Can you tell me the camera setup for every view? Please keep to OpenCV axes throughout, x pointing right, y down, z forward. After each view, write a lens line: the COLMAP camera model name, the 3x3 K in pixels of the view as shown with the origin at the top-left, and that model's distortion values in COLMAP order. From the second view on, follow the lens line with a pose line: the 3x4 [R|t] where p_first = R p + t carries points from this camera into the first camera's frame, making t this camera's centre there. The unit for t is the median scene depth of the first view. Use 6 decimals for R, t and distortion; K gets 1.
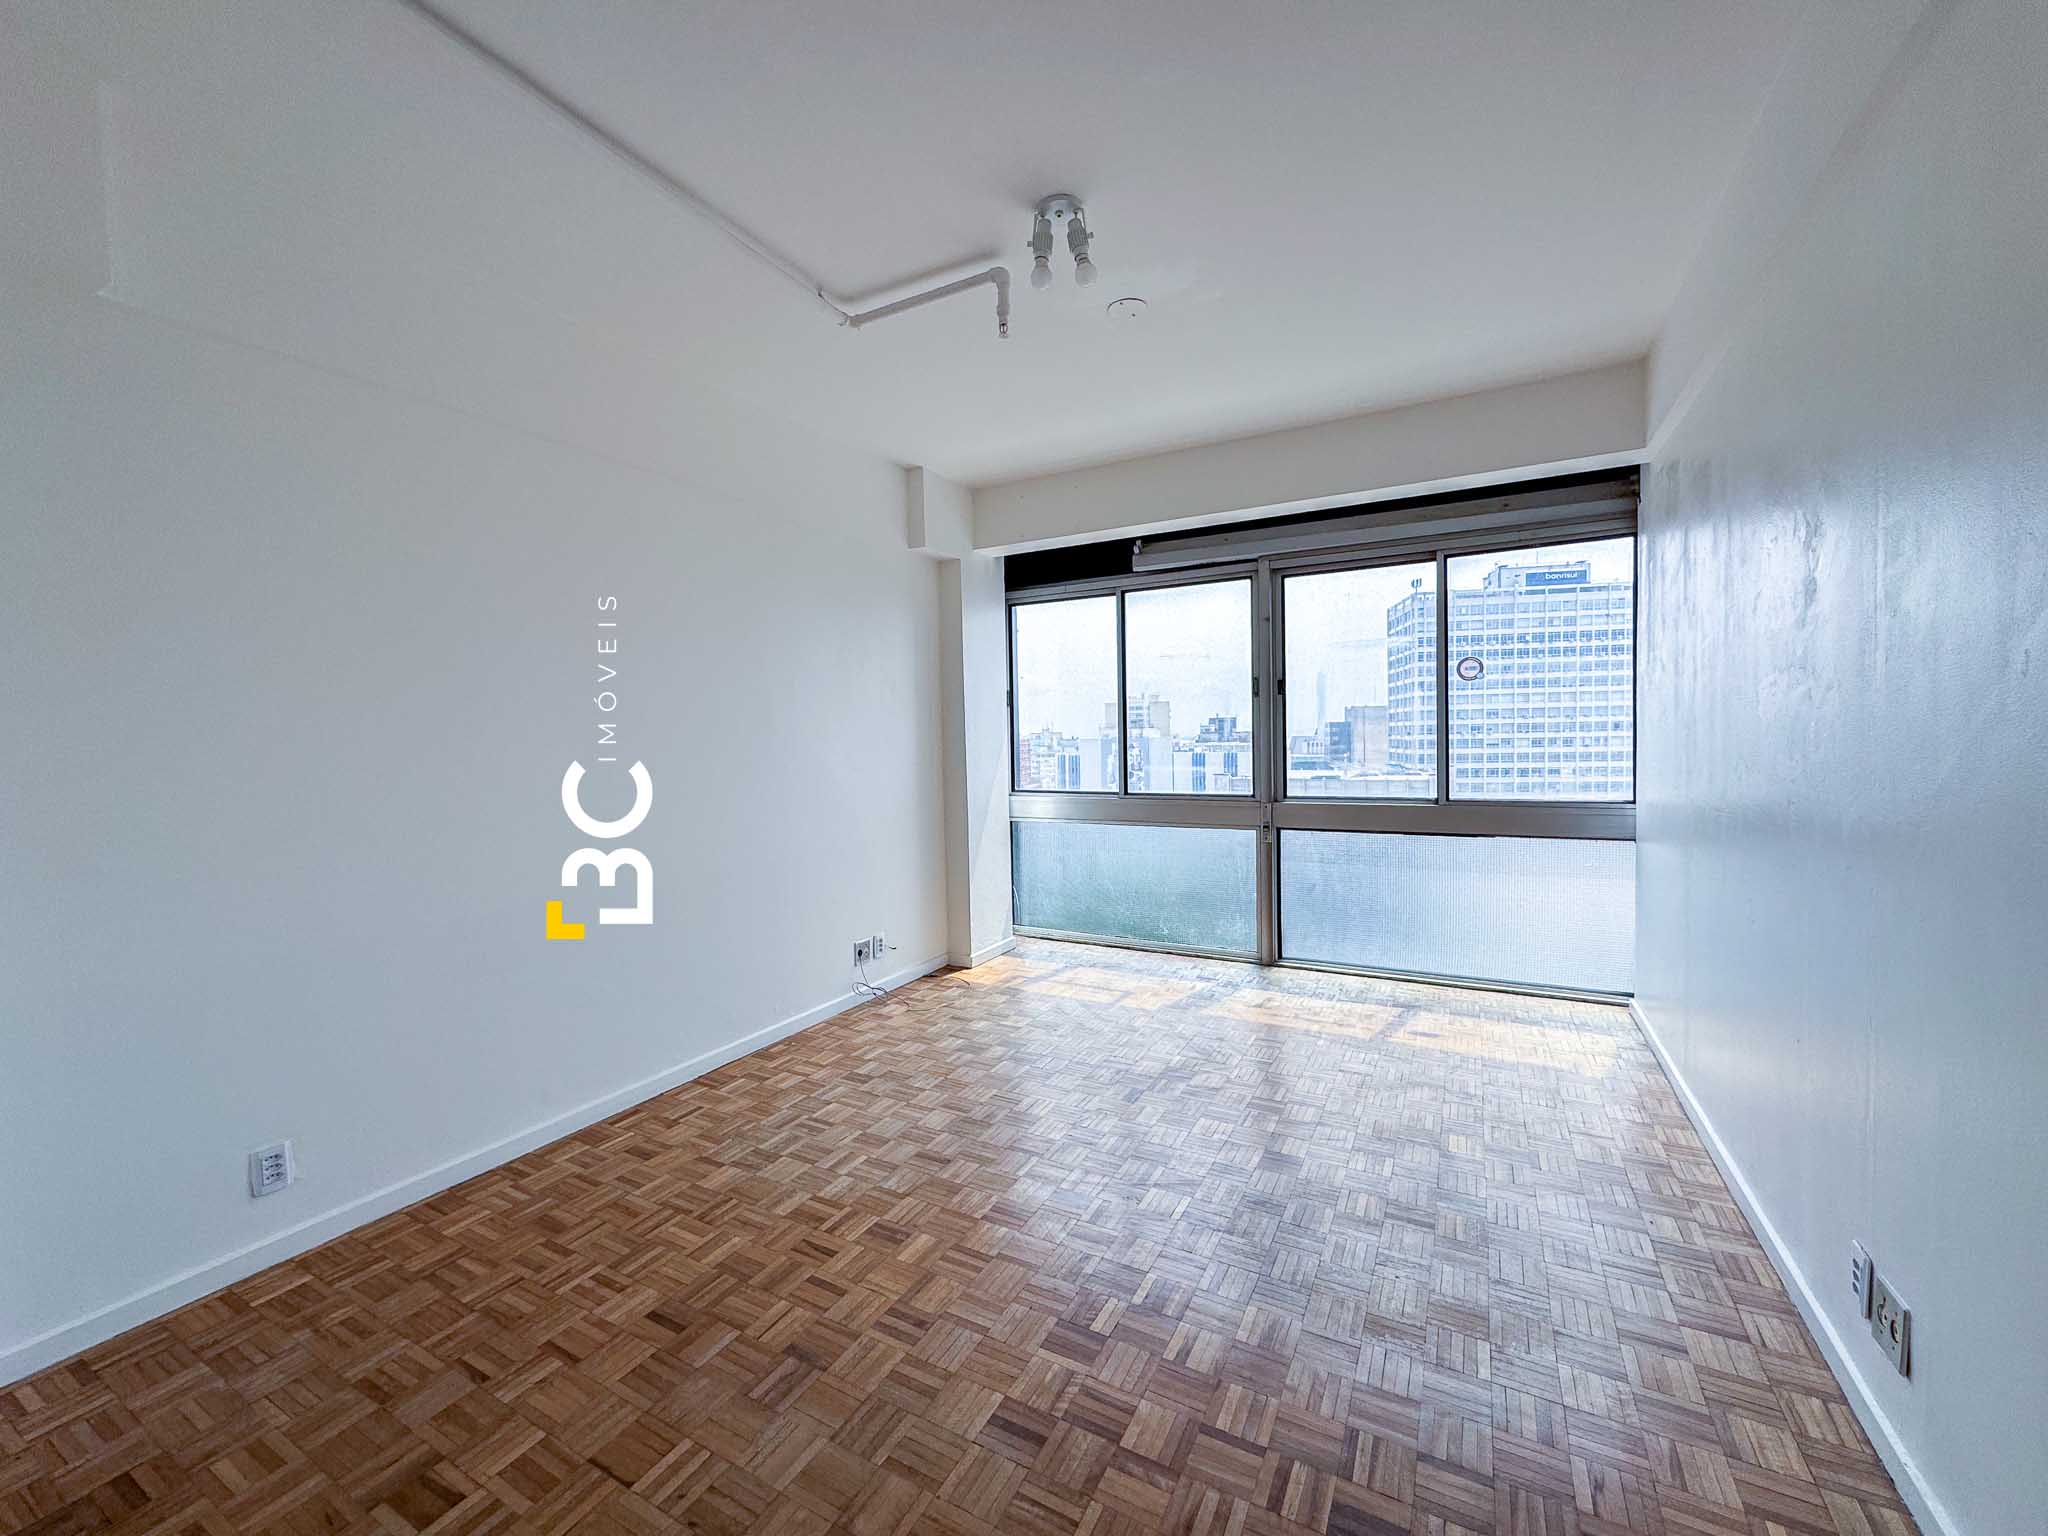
lens RADIAL K [[856.8, 0, 1035.2], [0, 856.8, 764.9], [0, 0, 1]] dist [-0.005677, 0.000827]
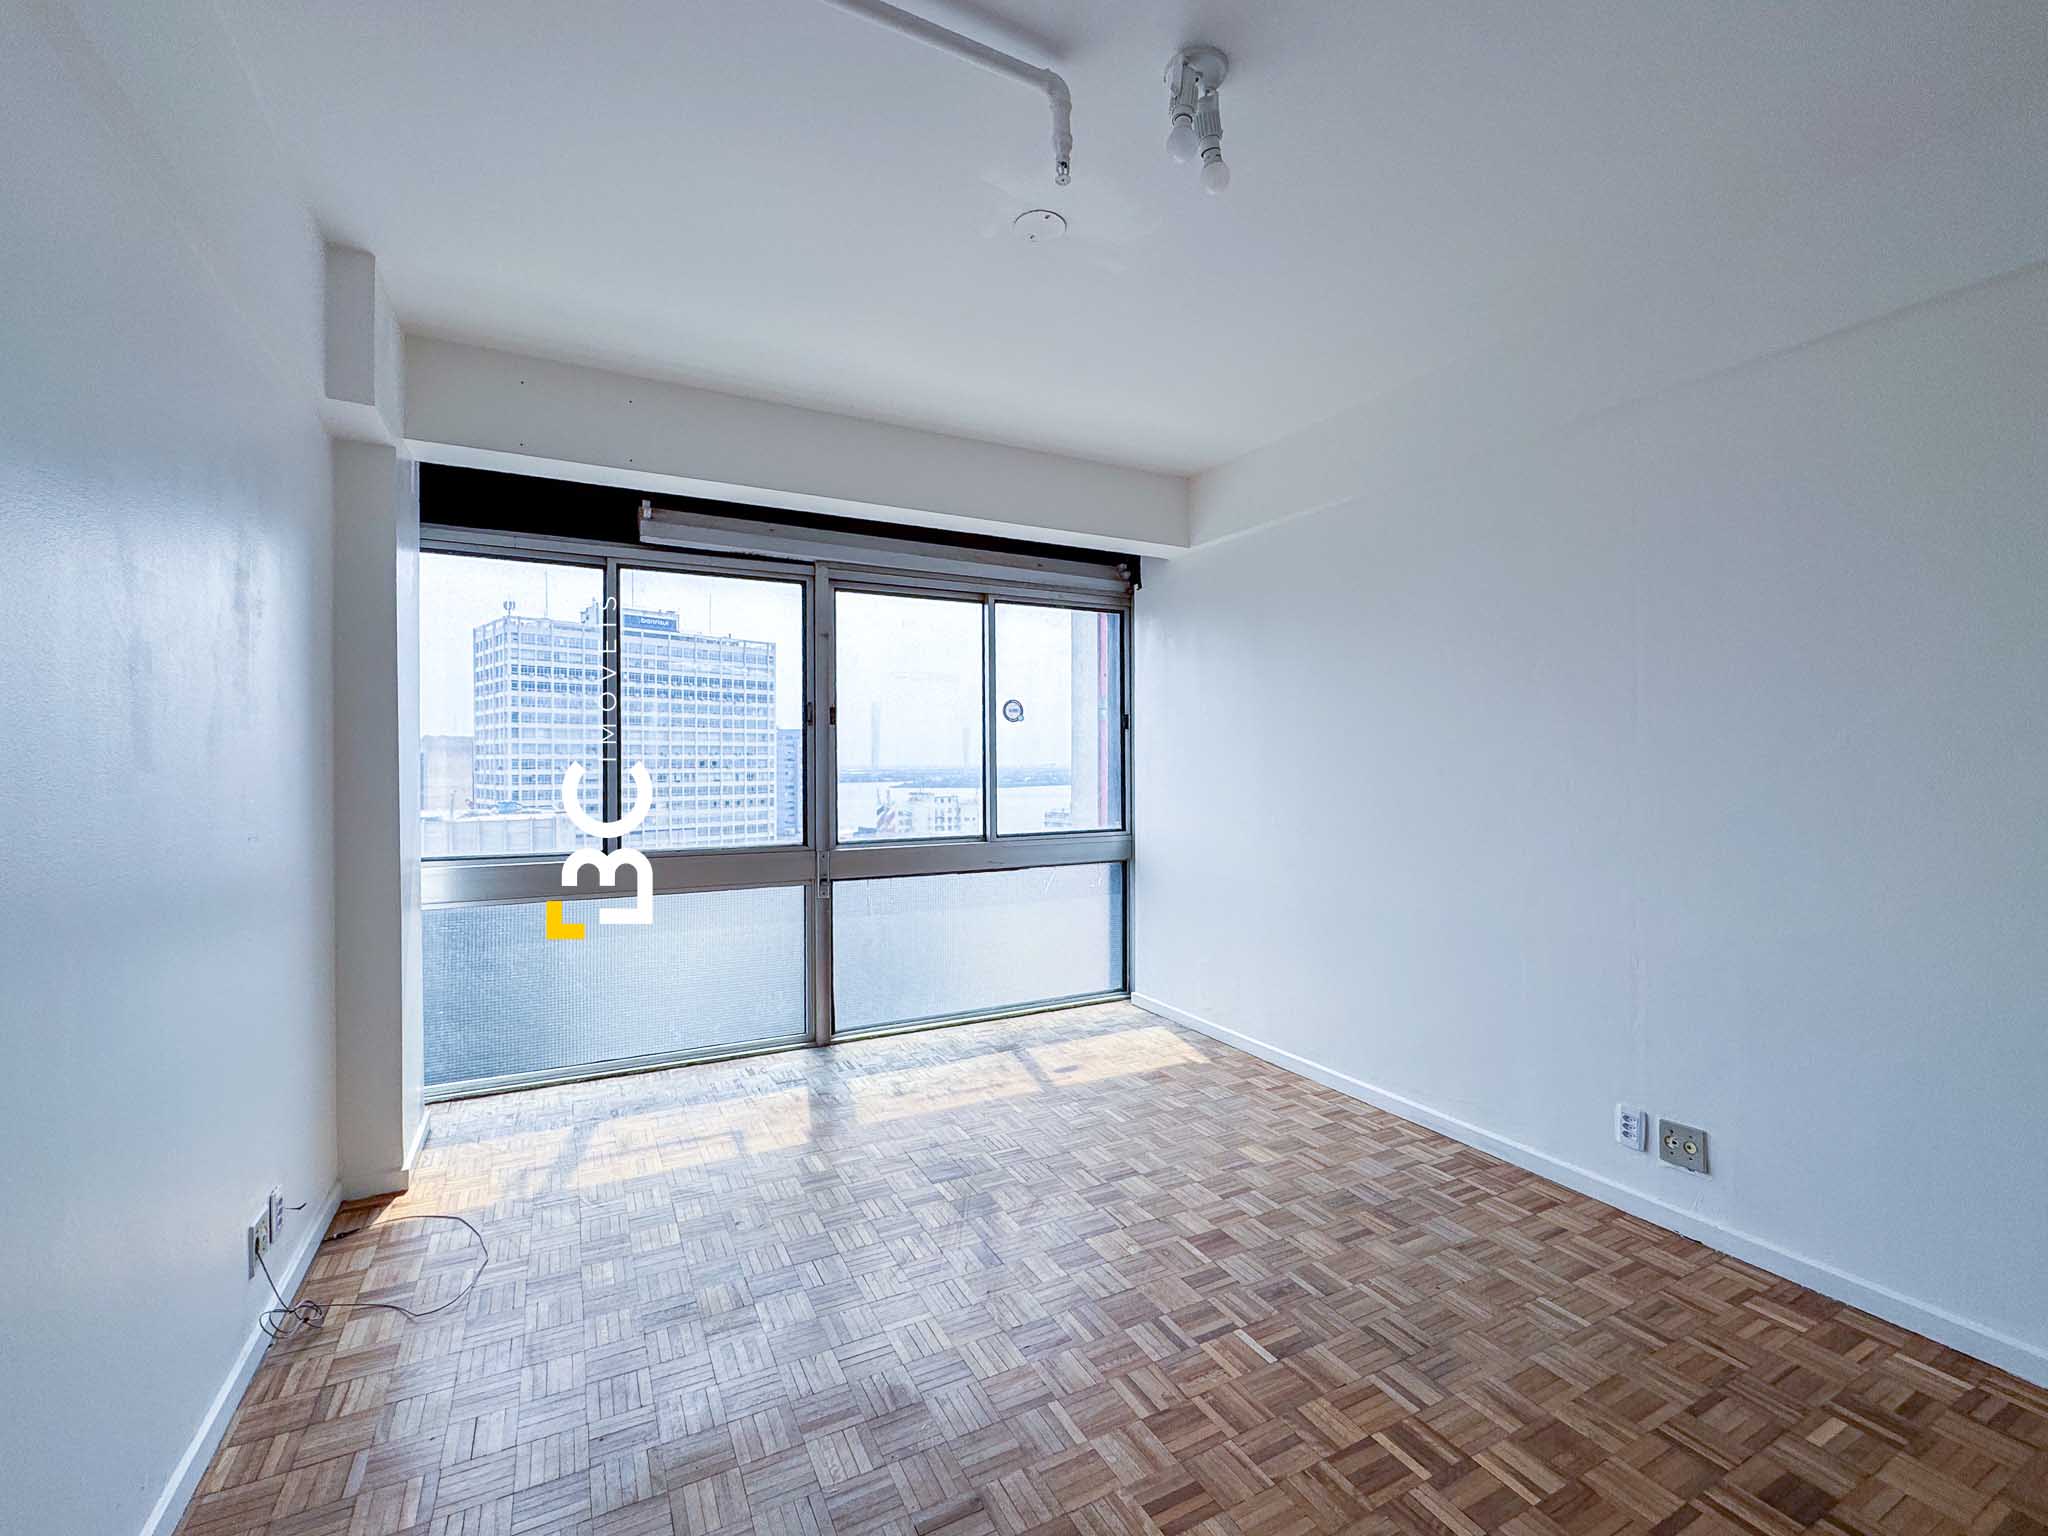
lens RADIAL K [[856.8, 0, 1053.0], [0, 856.8, 766.5], [0, 0, 1]] dist [-0.005677, 0.000827]
pose [[0.539427, 0.015175, 0.841895, -0.340827], [0.018179, 0.999395, -0.029662, -0.011150], [-0.841836, 0.031305, 0.538825, 0.376035]]
